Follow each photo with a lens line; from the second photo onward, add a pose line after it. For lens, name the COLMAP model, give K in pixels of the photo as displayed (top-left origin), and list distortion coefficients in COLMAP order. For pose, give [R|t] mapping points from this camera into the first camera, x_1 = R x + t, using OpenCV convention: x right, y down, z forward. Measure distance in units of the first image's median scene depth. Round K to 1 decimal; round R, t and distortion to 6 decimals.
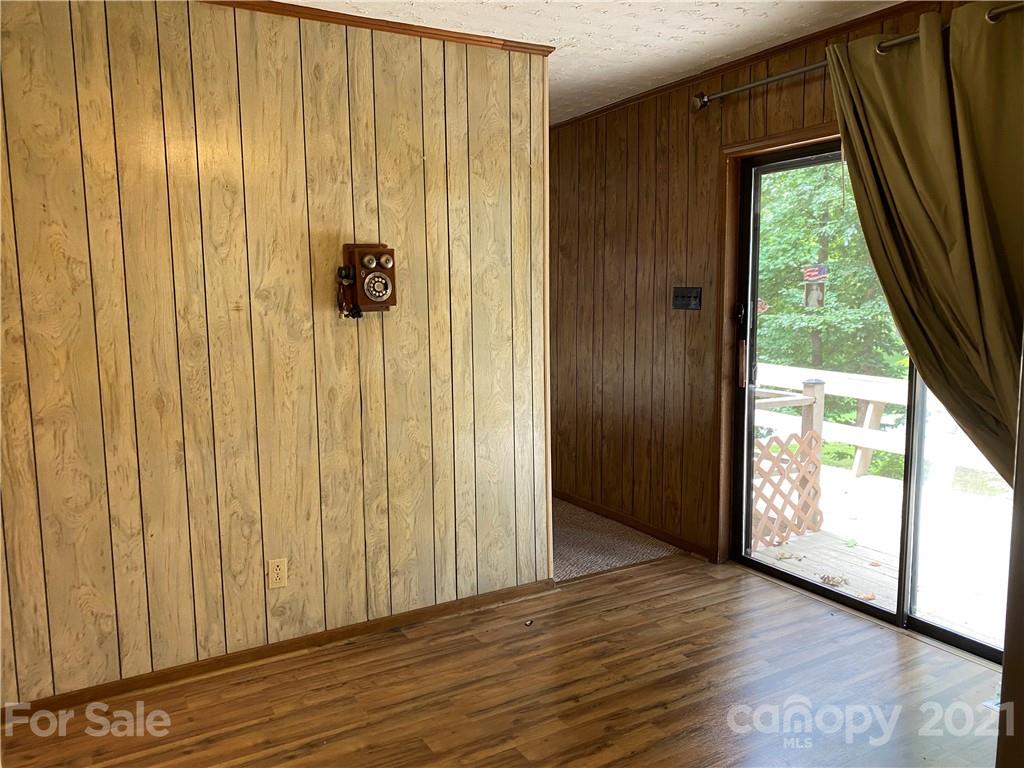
lens RADIAL K [[787.7, 0, 510.3], [0, 787.7, 382.5], [0, 0, 1]] dist [0.040761, -0.040540]
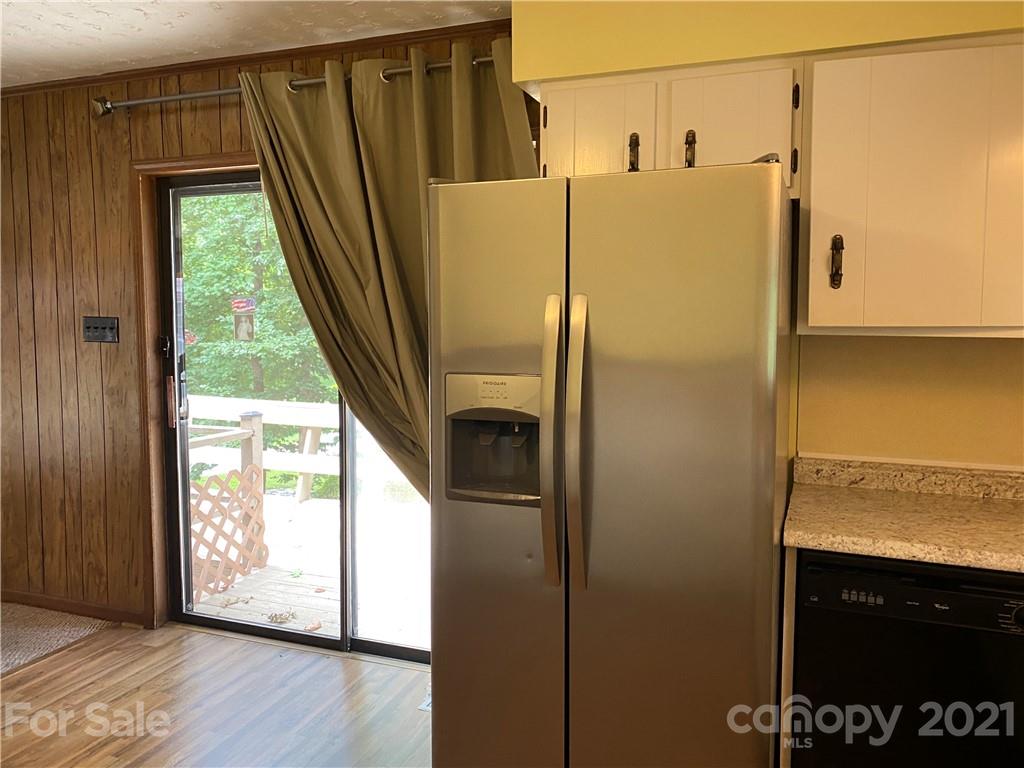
lens RADIAL K [[787.7, 0, 507.7], [0, 787.7, 376.0], [0, 0, 1]] dist [0.040761, -0.040540]
pose [[0.780504, -0.038965, 0.623936, 0.028712], [0.064740, 0.997727, -0.018678, -0.011498], [-0.621790, 0.054972, 0.781252, 0.048278]]
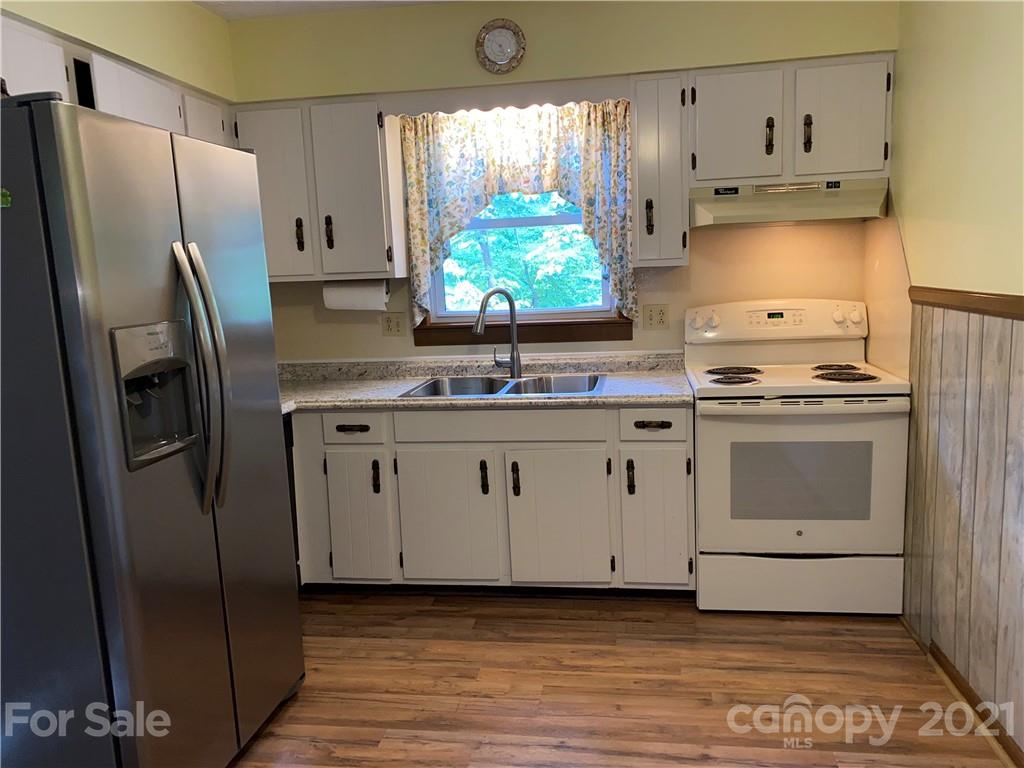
lens RADIAL K [[787.7, 0, 520.9], [0, 787.7, 395.0], [0, 0, 1]] dist [0.040761, -0.040540]
pose [[-0.776372, -0.046431, 0.628563, -0.154113], [0.129277, 0.964348, 0.230912, -0.065250], [-0.616875, 0.260532, -0.742690, 0.699229]]
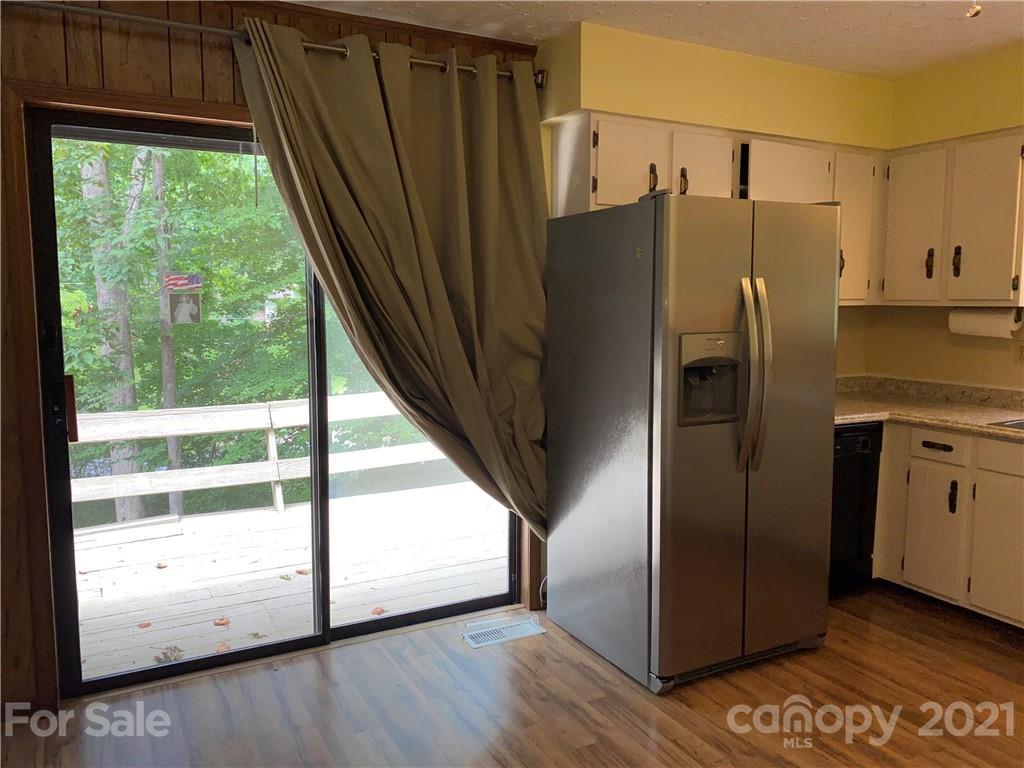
lens RADIAL K [[787.7, 0, 511.9], [0, 787.7, 382.0], [0, 0, 1]] dist [0.040761, -0.040540]
pose [[0.038891, -0.084728, 0.995645, -0.404433], [0.116911, 0.989941, 0.079676, -0.058877], [-0.992381, 0.113303, 0.048405, 0.614815]]
